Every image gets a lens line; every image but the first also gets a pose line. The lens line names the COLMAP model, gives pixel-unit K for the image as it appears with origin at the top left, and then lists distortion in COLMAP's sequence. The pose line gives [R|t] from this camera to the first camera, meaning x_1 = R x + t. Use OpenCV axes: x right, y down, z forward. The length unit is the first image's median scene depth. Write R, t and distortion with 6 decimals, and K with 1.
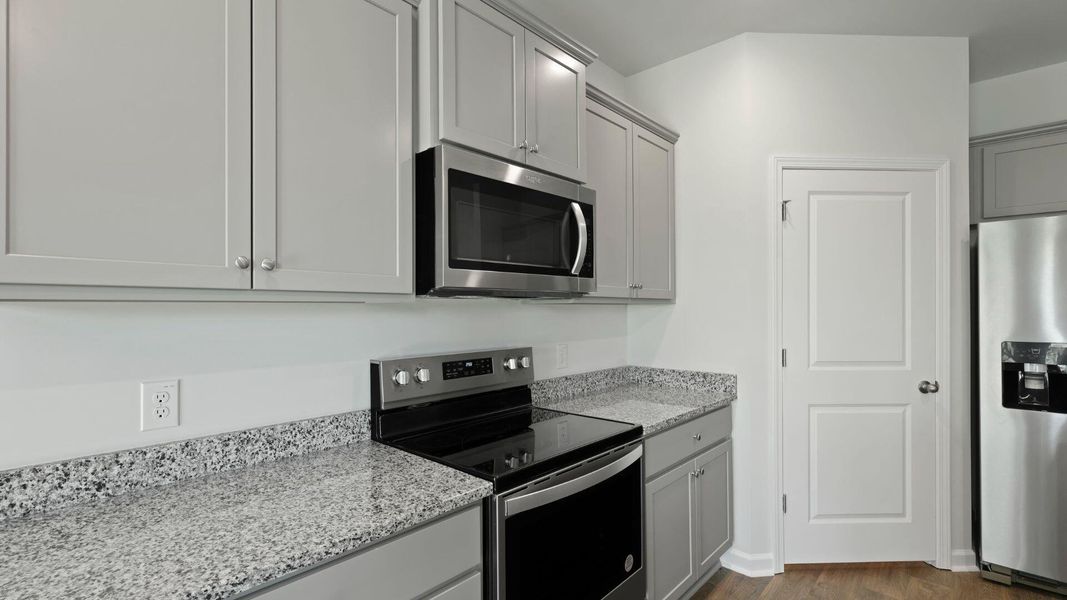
lens RADIAL K [[482.5, 0, 532.8], [0, 482.5, 301.4], [0, 0, 1]] dist [-0.001634, 0.000032]
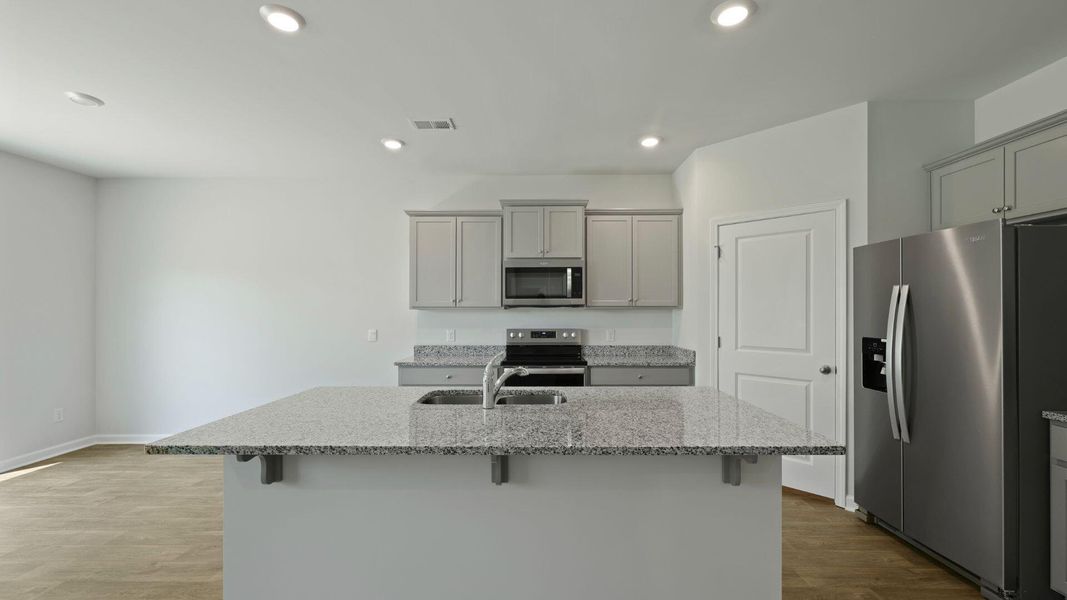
lens RADIAL K [[433.2, 0, 533.9], [0, 433.2, 304.0], [0, 0, 1]] dist [0.000611, -0.000286]
pose [[0.664925, -0.010838, -0.746832, 1.629016], [0.010121, 0.999934, -0.005500, -0.013296], [0.746842, -0.003902, 0.664991, -0.596879]]
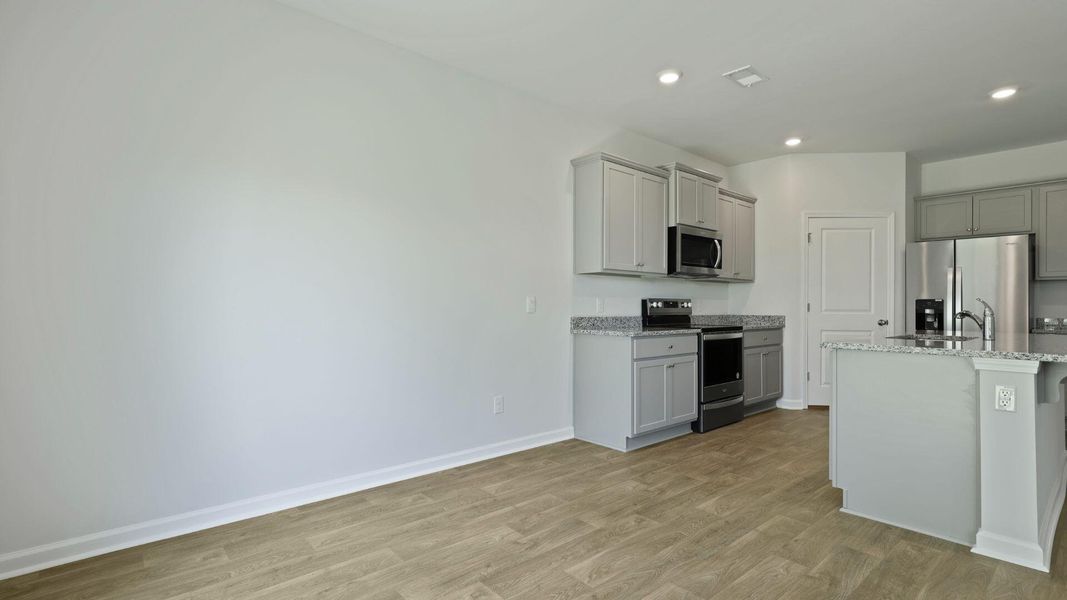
lens RADIAL K [[517.2, 0, 535.3], [0, 517.2, 292.9], [0, 0, 1]] dist [0.017155, -0.002322]
pose [[0.995327, 0.006978, -0.096308, -0.608377], [-0.007981, 0.999918, -0.010041, 0.115529], [0.096230, 0.010763, 0.995301, -1.861359]]
